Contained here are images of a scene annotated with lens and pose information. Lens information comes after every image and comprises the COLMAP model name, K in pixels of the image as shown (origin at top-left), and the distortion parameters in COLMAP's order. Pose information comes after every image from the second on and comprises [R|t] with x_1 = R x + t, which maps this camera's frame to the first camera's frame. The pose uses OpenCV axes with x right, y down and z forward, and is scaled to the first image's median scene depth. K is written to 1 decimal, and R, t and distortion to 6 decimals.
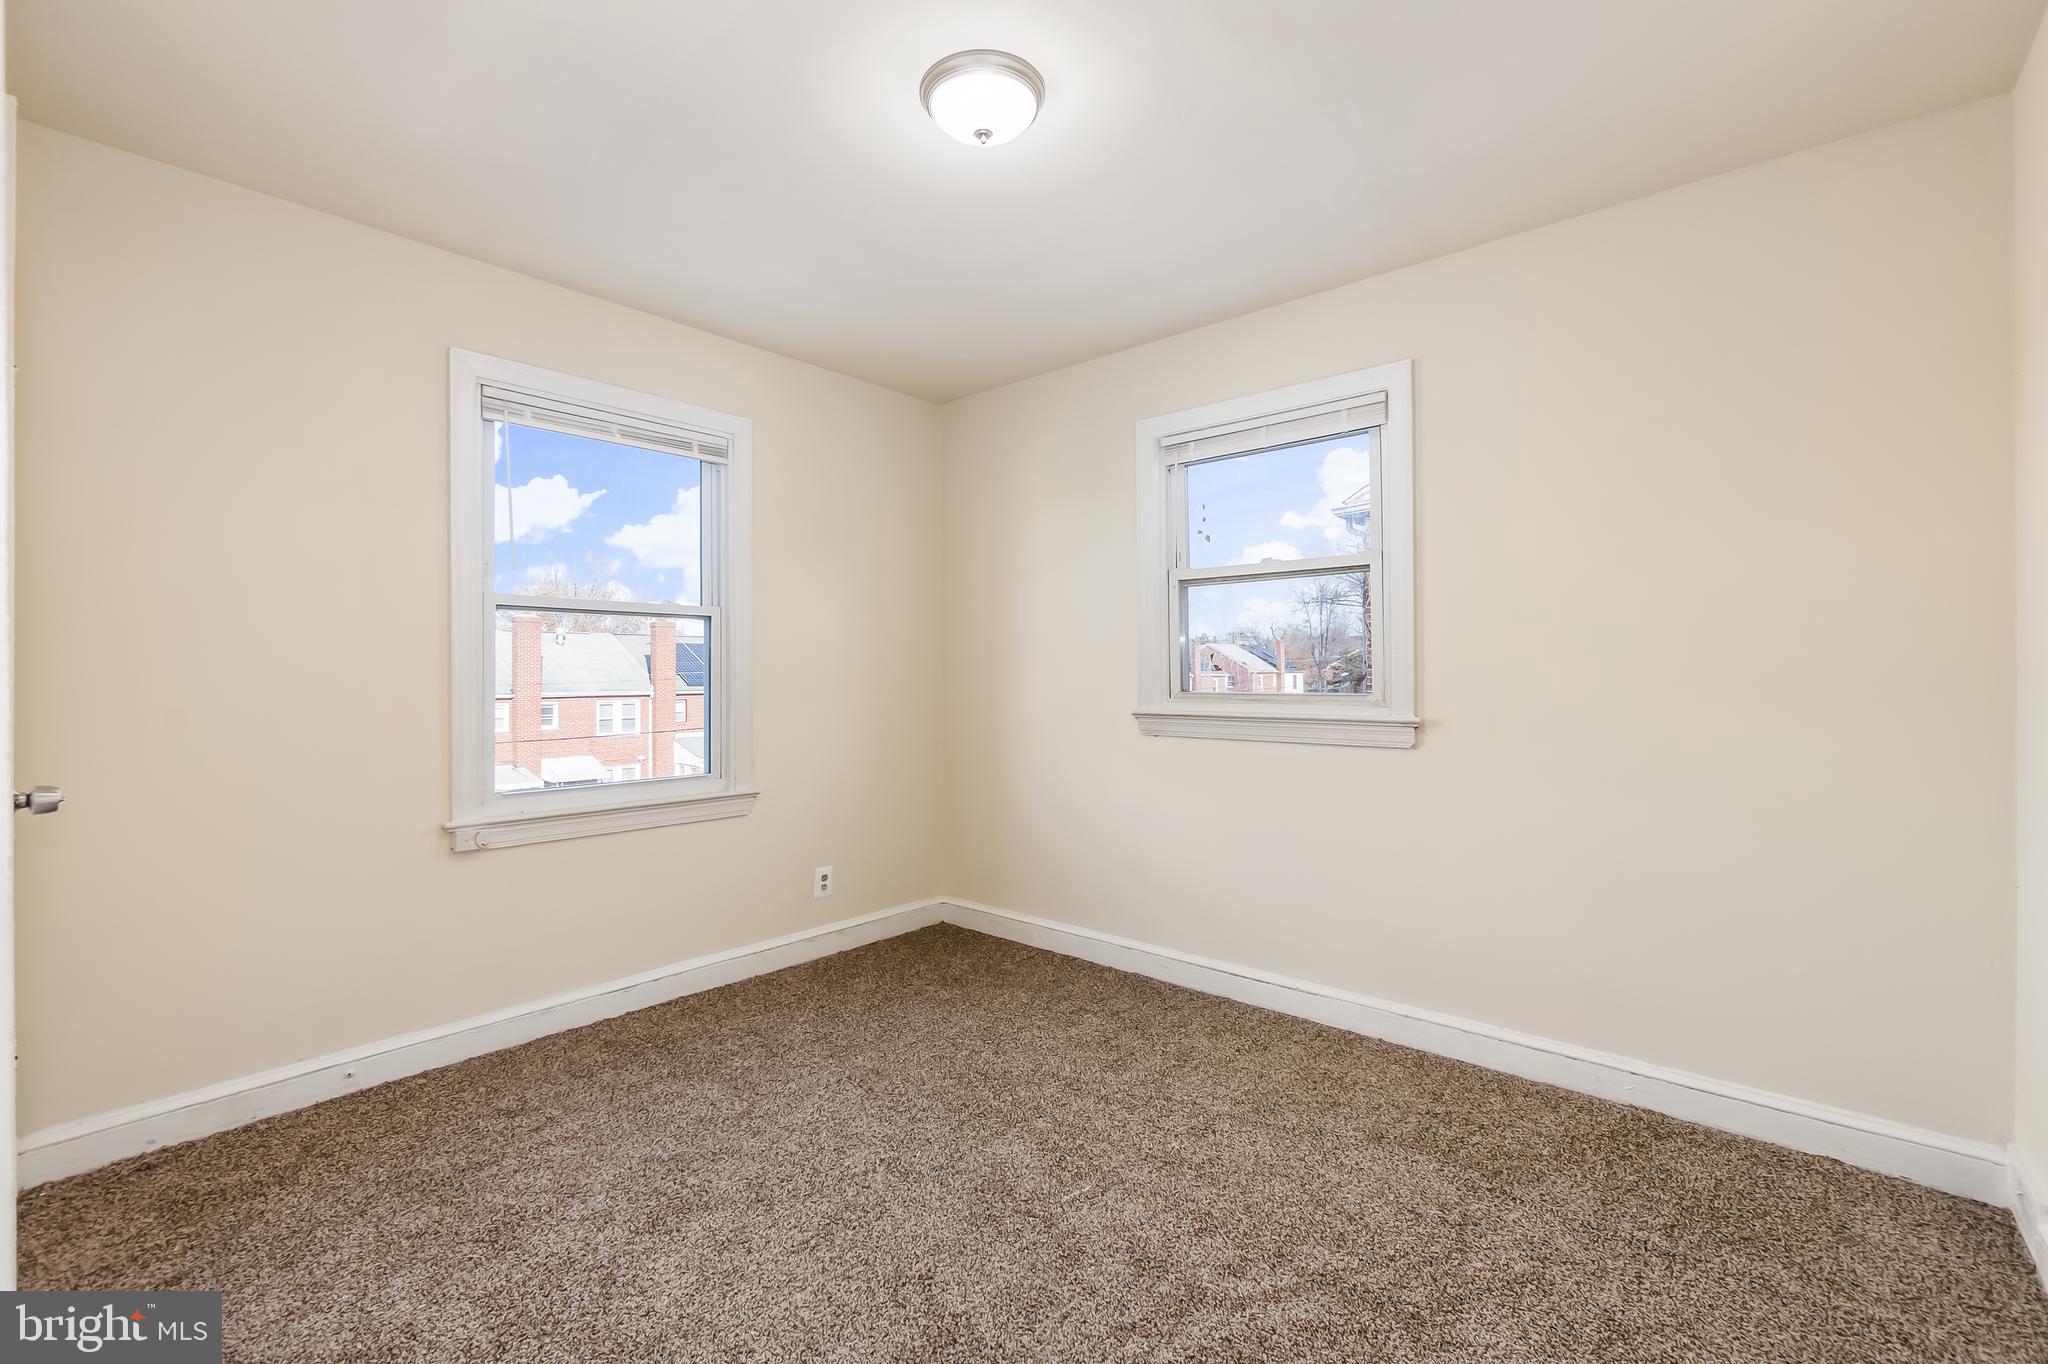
lens RADIAL K [[902.5, 0, 1030.9], [0, 902.5, 684.3], [0, 0, 1]] dist [-0.001293, -0.000181]
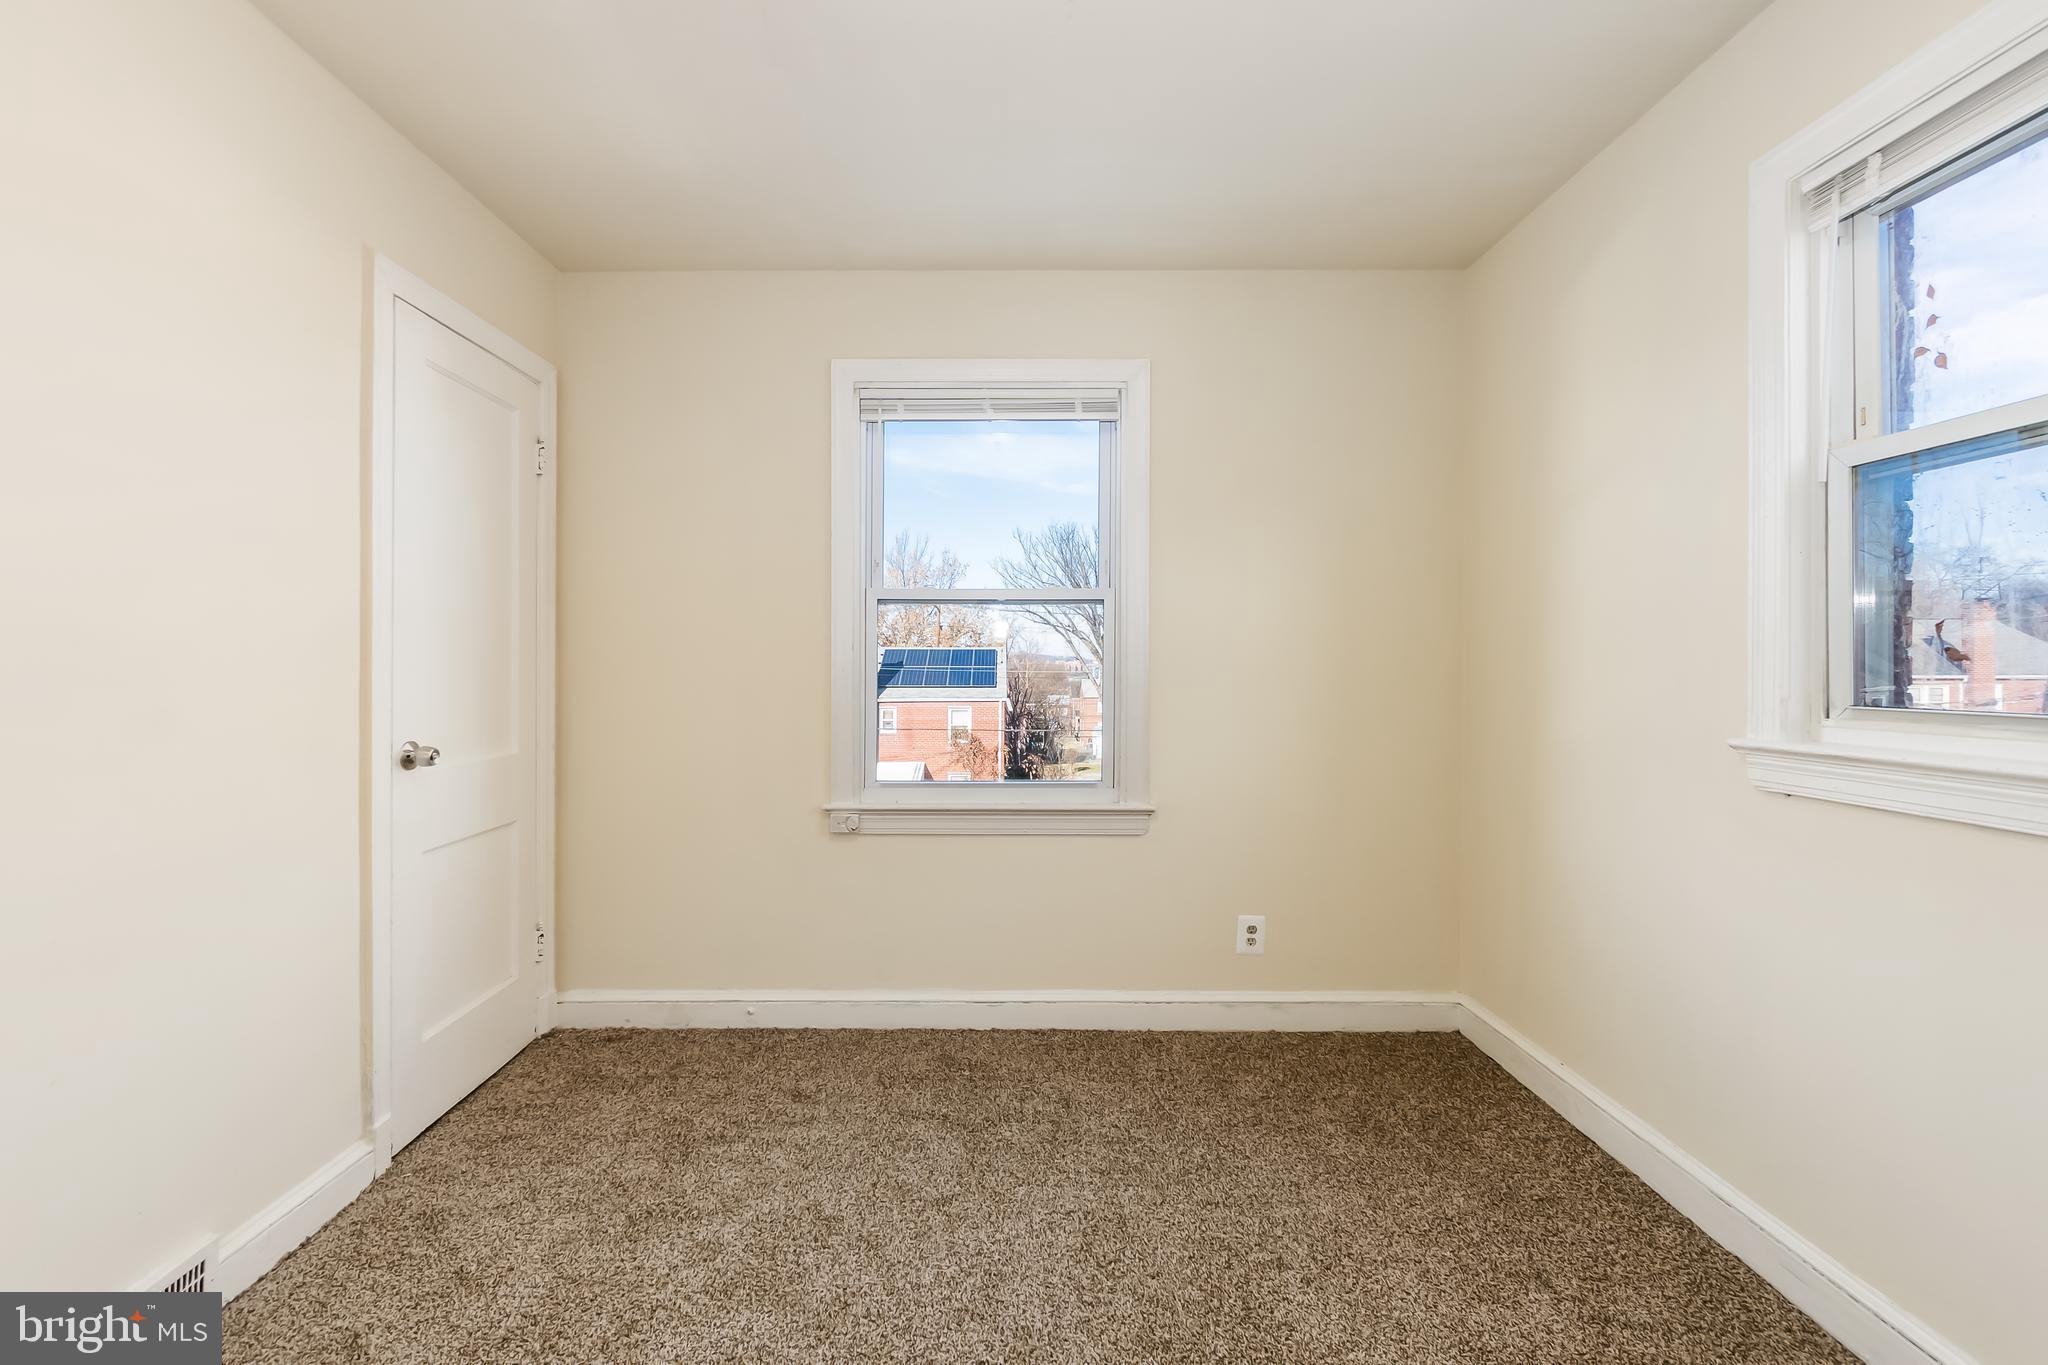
lens RADIAL K [[902.5, 0, 1019.0], [0, 902.5, 680.0], [0, 0, 1]] dist [-0.001293, -0.000181]
pose [[0.638900, 0.013699, -0.769168, 0.299453], [-0.008760, 0.999906, 0.010532, -0.007672], [0.769240, 0.000009, 0.638960, 0.447103]]
